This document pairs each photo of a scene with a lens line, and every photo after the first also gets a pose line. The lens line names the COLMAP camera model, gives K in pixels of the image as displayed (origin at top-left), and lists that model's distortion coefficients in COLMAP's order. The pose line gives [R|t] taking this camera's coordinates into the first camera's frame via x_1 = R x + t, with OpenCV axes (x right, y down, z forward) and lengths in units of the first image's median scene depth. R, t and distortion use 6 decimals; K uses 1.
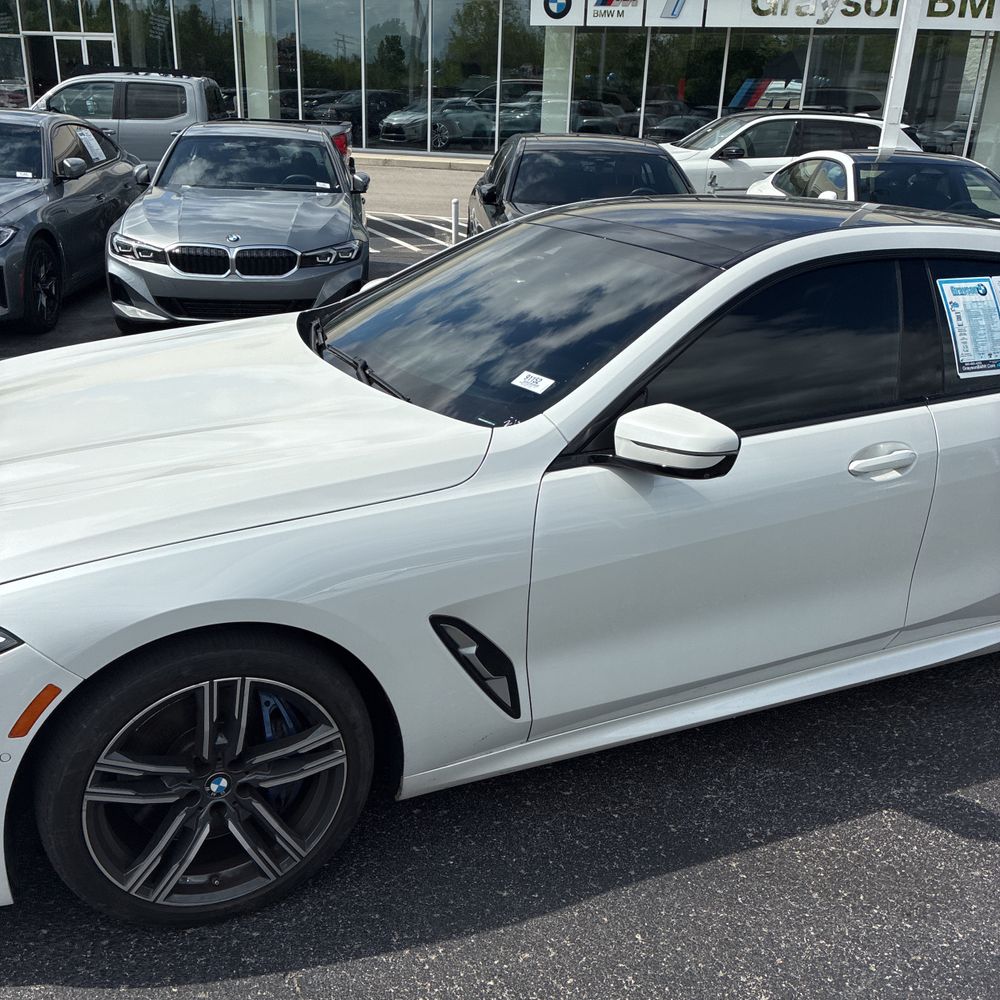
lens RADIAL K [[1027.2, 0, 491.5], [0, 1027.2, 517.3], [0, 0, 1]] dist [0.022208, -0.000383]
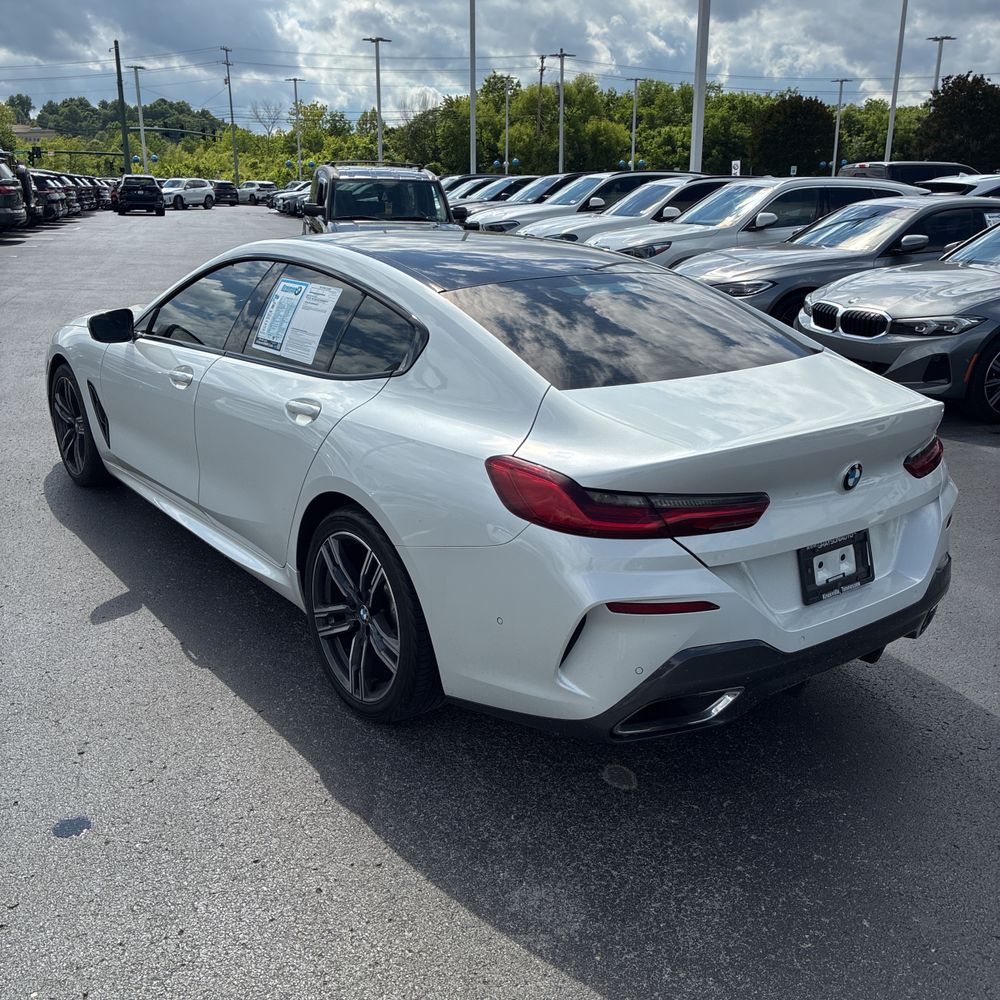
lens RADIAL K [[1027.7, 0, 482.5], [0, 1027.7, 500.0], [0, 0, 1]] dist [0.040536, -0.014069]
pose [[0.198504, 0.256331, -0.945987, 1.838829], [-0.361639, 0.916242, 0.172385, -0.291997], [0.910941, 0.307887, 0.274577, 0.957461]]
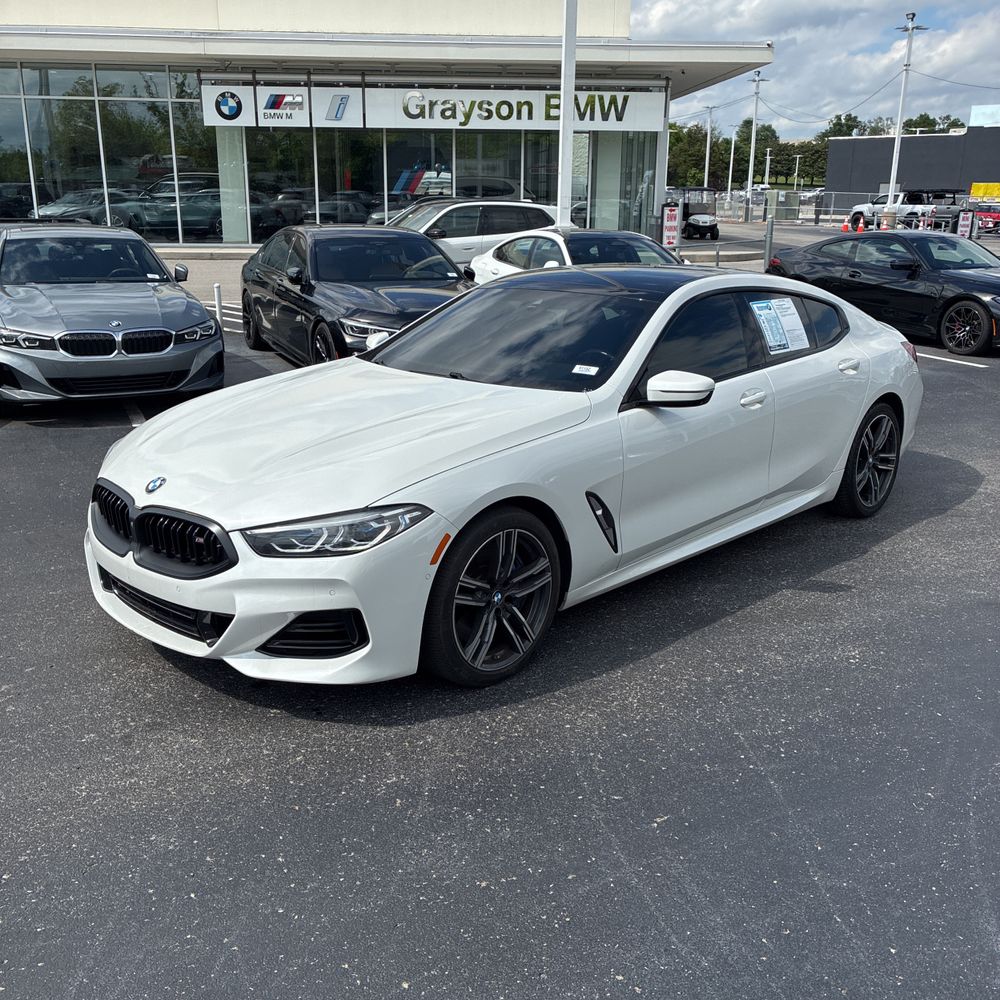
lens RADIAL K [[1028.5, 0, 501.8], [0, 1028.5, 497.2], [0, 0, 1]] dist [0.023179, 0.006518]
pose [[0.932699, -0.126450, 0.337763, -0.626298], [0.156042, 0.985813, -0.061830, 0.149295], [-0.325152, 0.110374, 0.939198, -0.516406]]
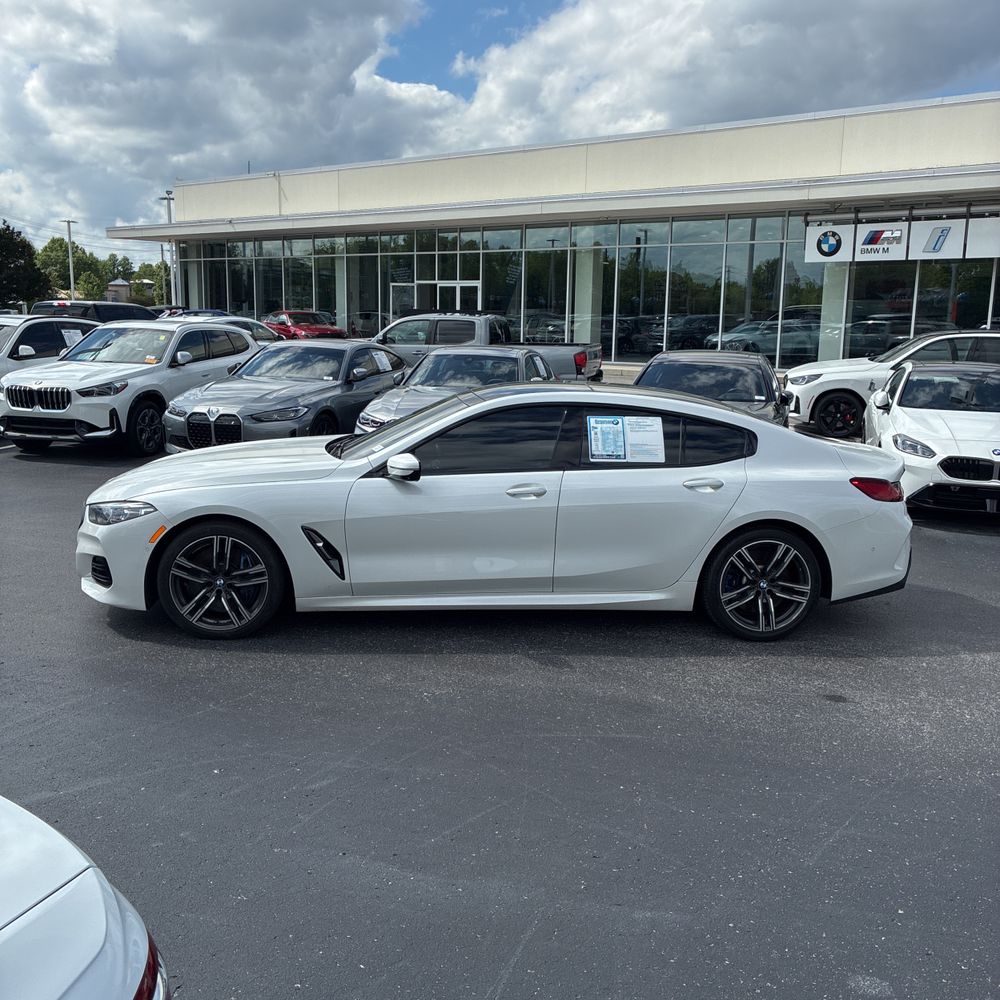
lens RADIAL K [[1040.5, 0, 497.6], [0, 1040.5, 497.0], [0, 0, 1]] dist [0.054531, -0.021833]
pose [[0.935254, 0.042880, -0.351370, 1.012601], [-0.118197, 0.973493, -0.195809, 0.367697], [0.333660, 0.224662, 0.915532, -0.967333]]
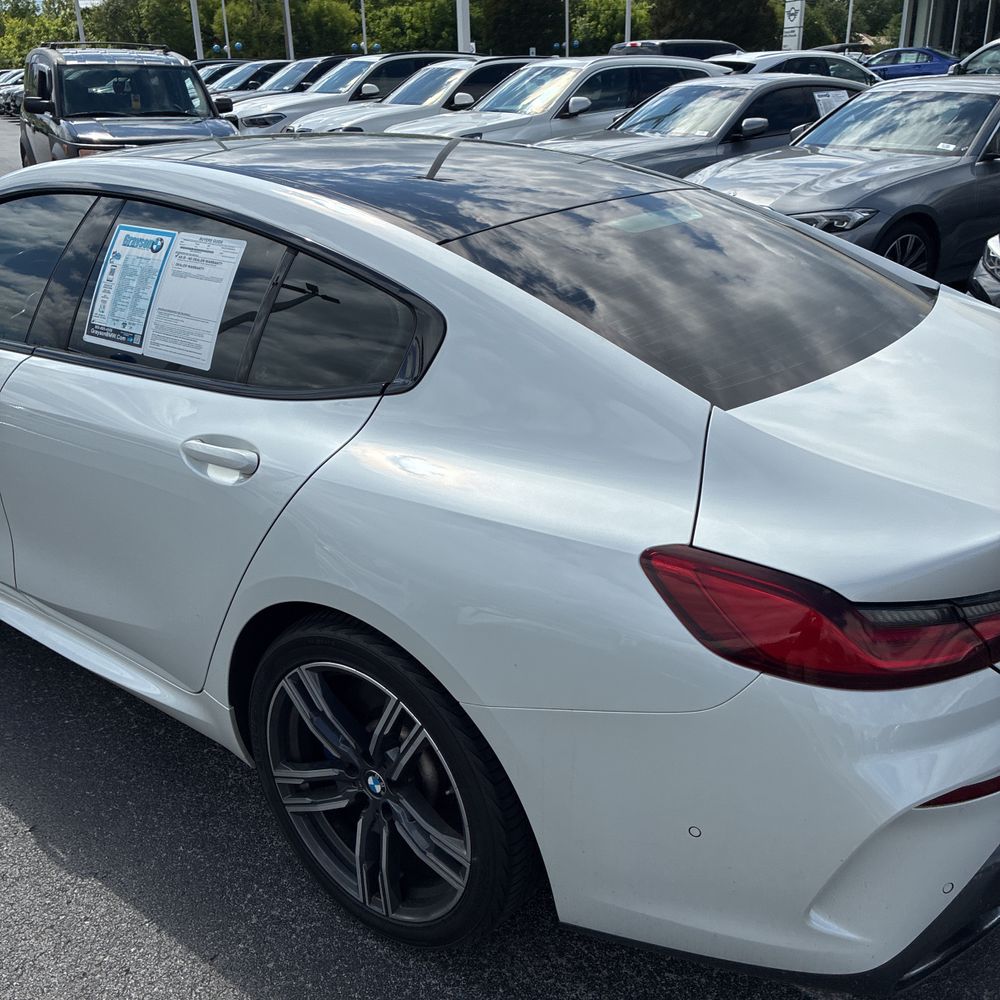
lens RADIAL K [[1028.5, 0, 501.8], [0, 1028.5, 497.2], [0, 0, 1]] dist [0.023179, 0.006518]
pose [[0.450707, 0.305954, -0.838603, 1.340576], [-0.304128, 0.935857, 0.177983, -0.266210], [0.839267, 0.174825, 0.514846, 0.867545]]
